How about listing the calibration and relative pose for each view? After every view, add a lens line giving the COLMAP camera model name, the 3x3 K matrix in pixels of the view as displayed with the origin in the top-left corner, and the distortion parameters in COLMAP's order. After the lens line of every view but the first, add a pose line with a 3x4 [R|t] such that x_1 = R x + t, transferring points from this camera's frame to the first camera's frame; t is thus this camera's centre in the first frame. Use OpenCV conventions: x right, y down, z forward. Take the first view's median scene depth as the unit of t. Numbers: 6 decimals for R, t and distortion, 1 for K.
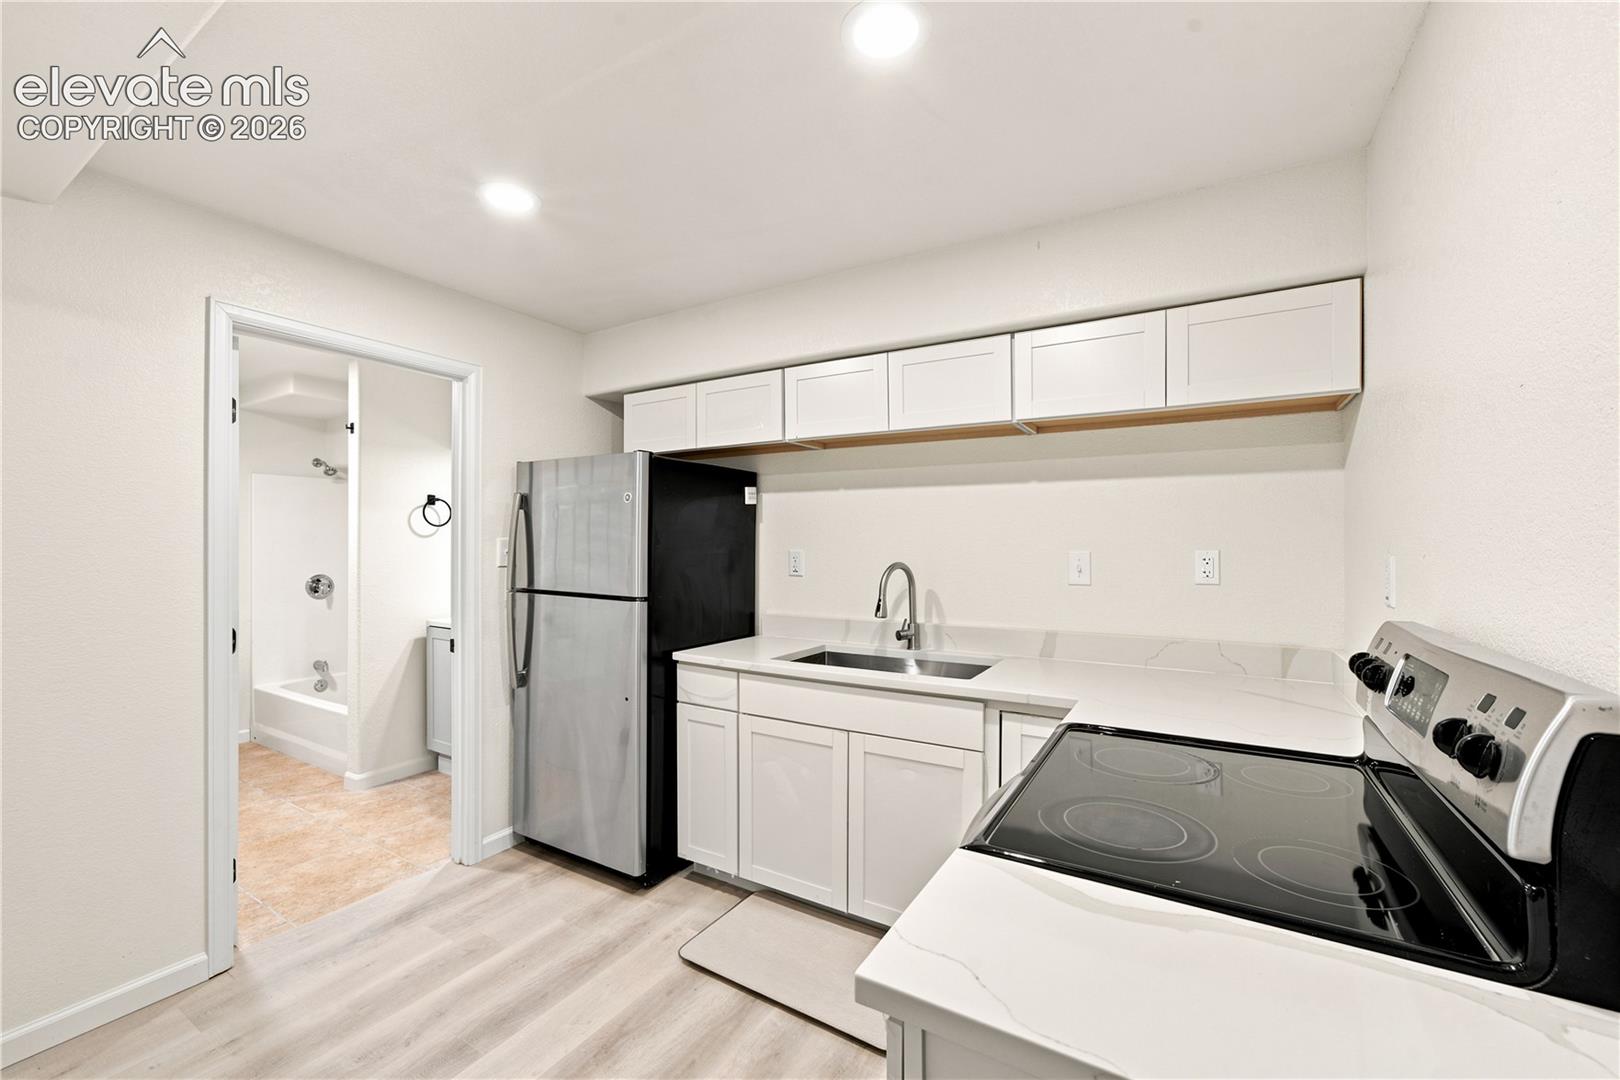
lens RADIAL K [[670.3, 0, 806.6], [0, 670.3, 541.4], [0, 0, 1]] dist [-0.001359, 0.002740]
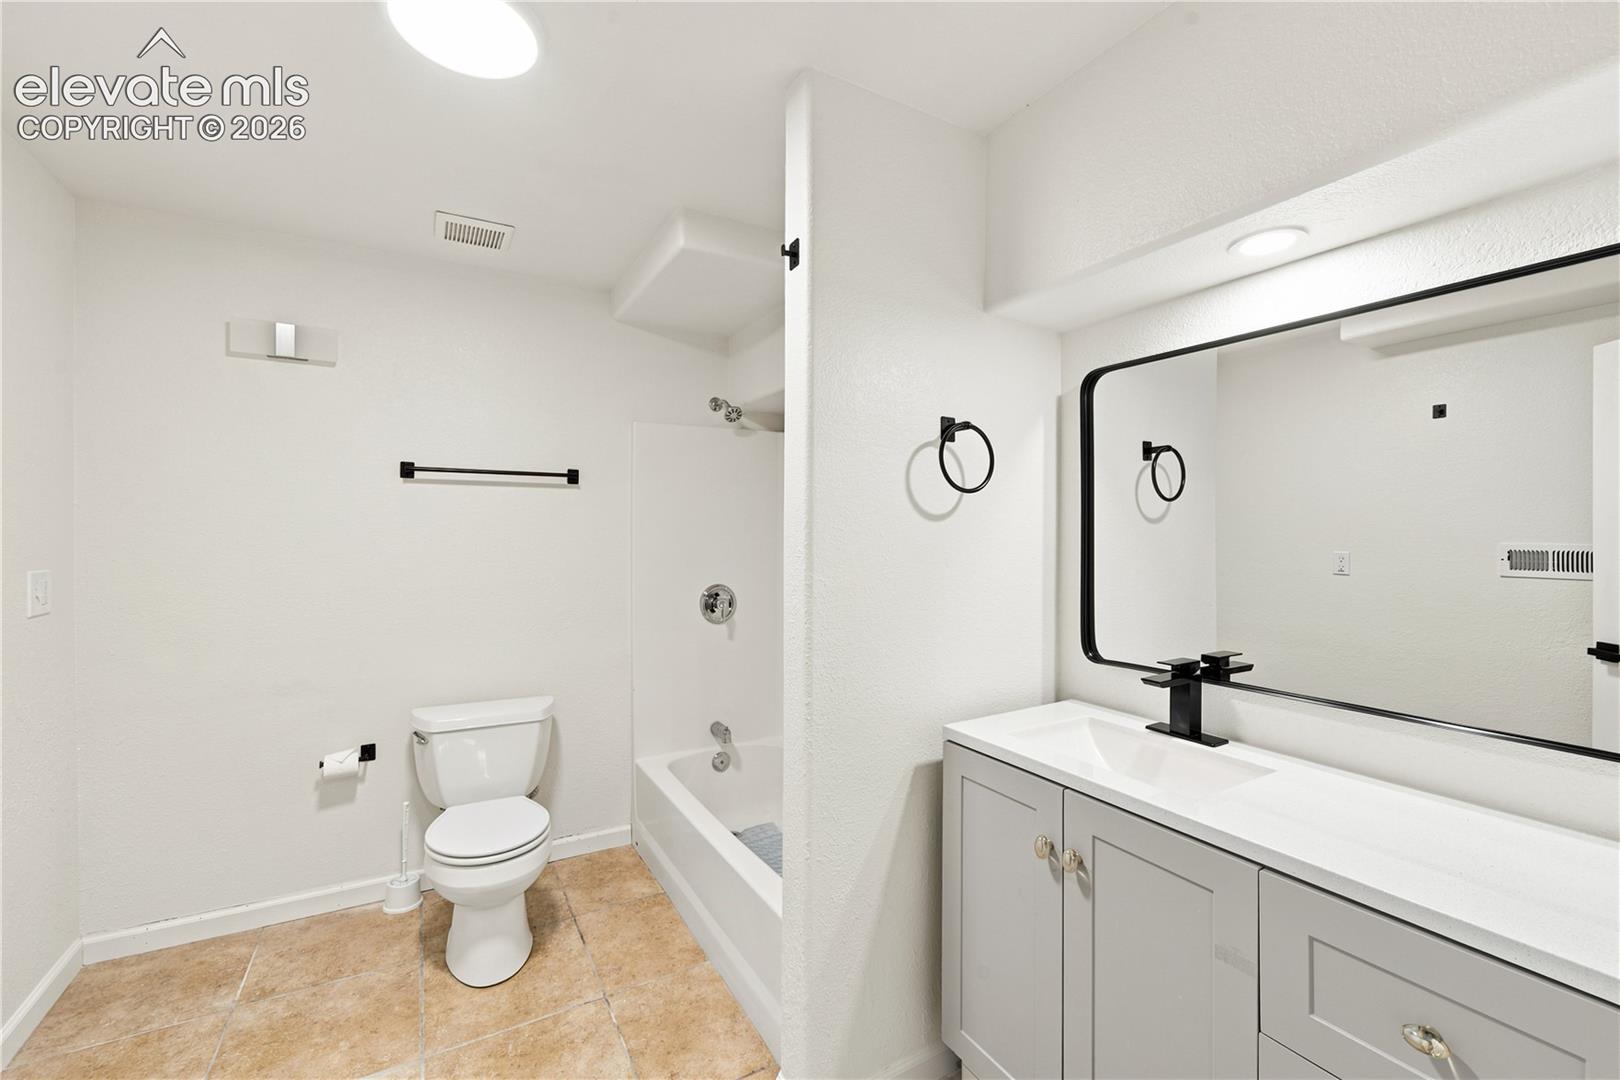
lens RADIAL K [[670.3, 0, 810.4], [0, 670.3, 537.3], [0, 0, 1]] dist [-0.001359, 0.002740]
pose [[0.889291, 0.000237, -0.457342, -0.381732], [0.001003, 0.999996, 0.002468, 0.002977], [0.457341, -0.002654, 0.889287, 0.506753]]
